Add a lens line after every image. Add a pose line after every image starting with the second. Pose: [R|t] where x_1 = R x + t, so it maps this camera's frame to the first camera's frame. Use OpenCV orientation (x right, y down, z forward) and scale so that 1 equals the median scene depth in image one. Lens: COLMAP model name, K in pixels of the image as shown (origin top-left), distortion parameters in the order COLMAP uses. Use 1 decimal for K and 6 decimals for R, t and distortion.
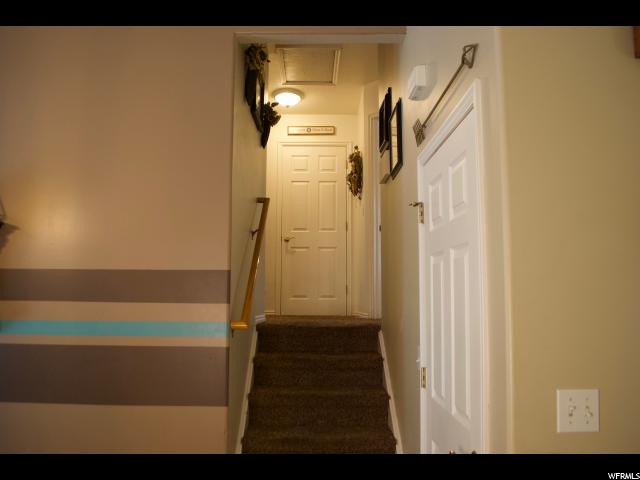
lens RADIAL K [[508.3, 0, 317.0], [0, 508.3, 247.5], [0, 0, 1]] dist [-0.083986, 0.002434]
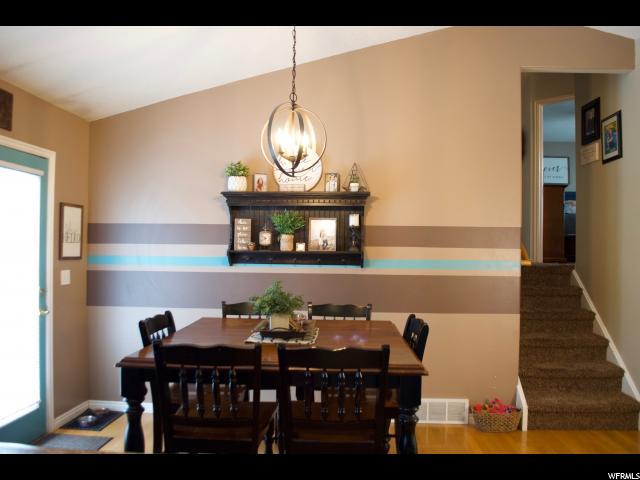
lens RADIAL K [[502.5, 0, 320.0], [0, 502.5, 240.0], [0, 0, 1]] dist [-0.006892, -0.003525]
pose [[0.999880, 0.006563, -0.014000, -0.762614], [-0.005489, 0.997137, 0.075419, -0.028289], [0.014454, -0.075334, 0.997054, -0.539753]]
